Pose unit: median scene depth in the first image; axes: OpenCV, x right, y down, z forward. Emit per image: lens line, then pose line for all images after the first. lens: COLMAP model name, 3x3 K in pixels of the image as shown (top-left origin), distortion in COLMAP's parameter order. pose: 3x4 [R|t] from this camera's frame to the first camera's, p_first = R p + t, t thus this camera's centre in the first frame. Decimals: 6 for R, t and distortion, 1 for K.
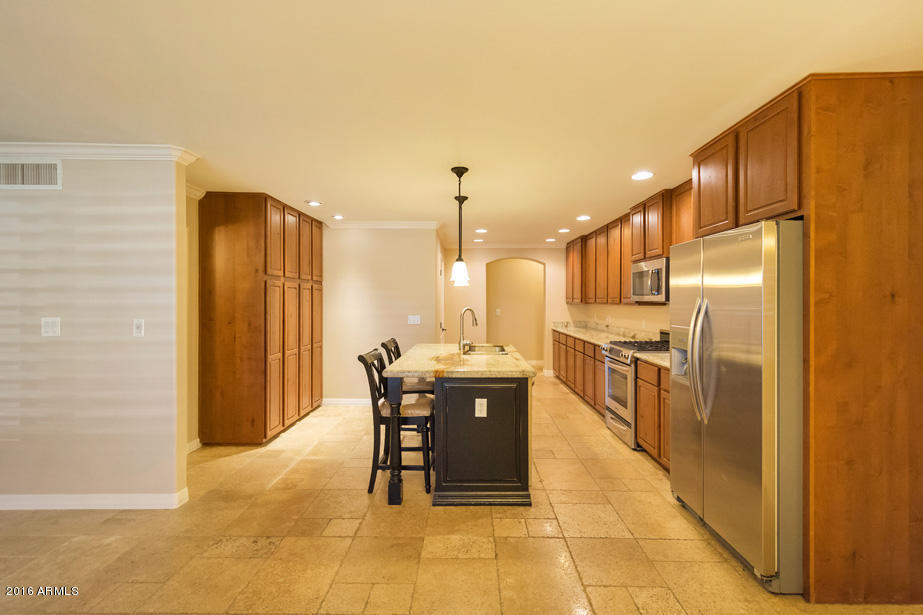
lens RADIAL K [[420.9, 0, 466.7], [0, 420.9, 298.5], [0, 0, 1]] dist [0.003731, -0.000097]
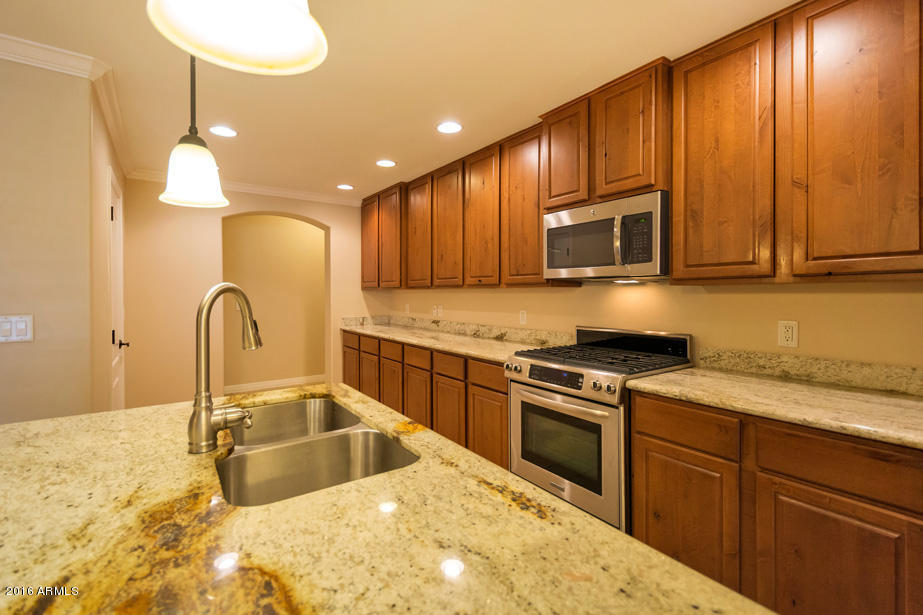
lens RADIAL K [[413.1, 0, 465.5], [0, 413.1, 296.5], [0, 0, 1]] dist [0.009818, -0.000143]
pose [[0.811397, -0.006222, 0.584463, -0.026976], [-0.001135, 0.999925, 0.012220, 0.026979], [-0.584495, -0.010579, 0.811329, 0.701256]]
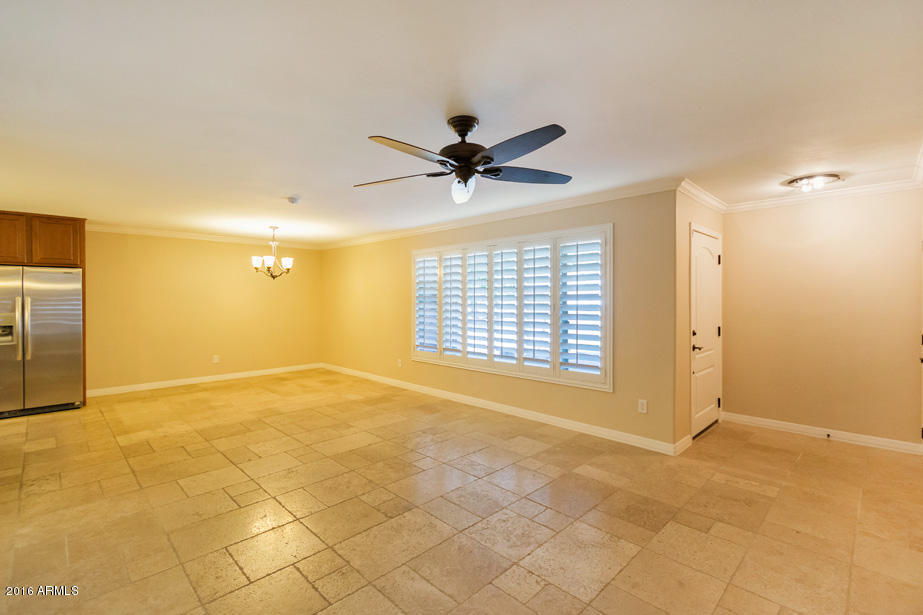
lens RADIAL K [[413.1, 0, 465.5], [0, 413.1, 296.5], [0, 0, 1]] dist [0.009818, -0.000143]
pose [[-0.720189, 0.002476, 0.693773, -1.428077], [-0.004987, 0.999949, -0.008745, 0.001350], [-0.693760, -0.009758, -0.720140, 0.609528]]
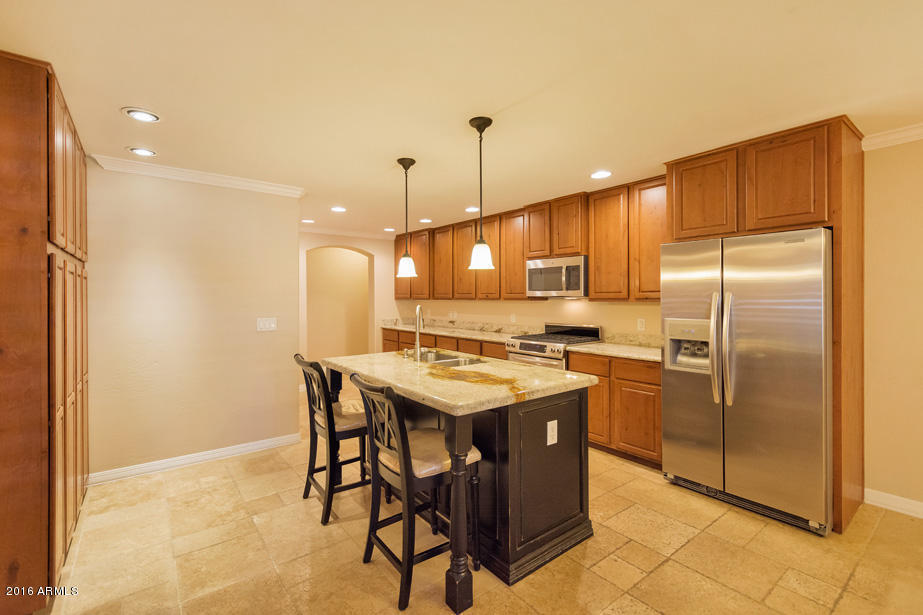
lens RADIAL K [[413.1, 0, 465.5], [0, 413.1, 296.5], [0, 0, 1]] dist [0.009818, -0.000143]
pose [[0.779510, -0.004089, 0.626377, -0.408304], [0.000999, 0.999986, 0.005285, 0.001544], [-0.626389, -0.003494, 0.779503, 0.358656]]
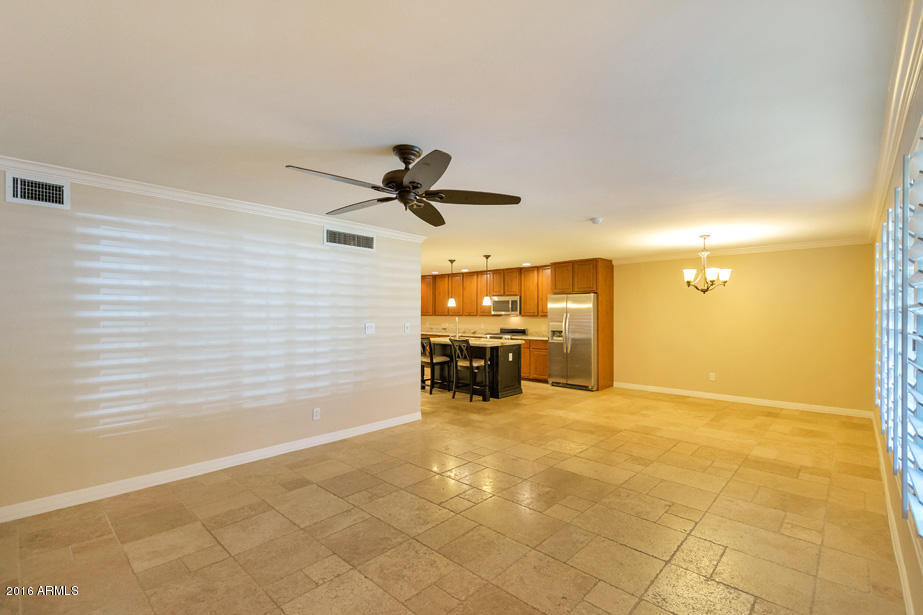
lens RADIAL K [[420.9, 0, 466.7], [0, 420.9, 298.5], [0, 0, 1]] dist [0.003731, -0.000097]
pose [[0.666435, 0.029109, 0.744995, -1.434750], [-0.007588, 0.999451, -0.032263, -0.003702], [-0.745525, 0.015848, 0.666290, -0.340260]]
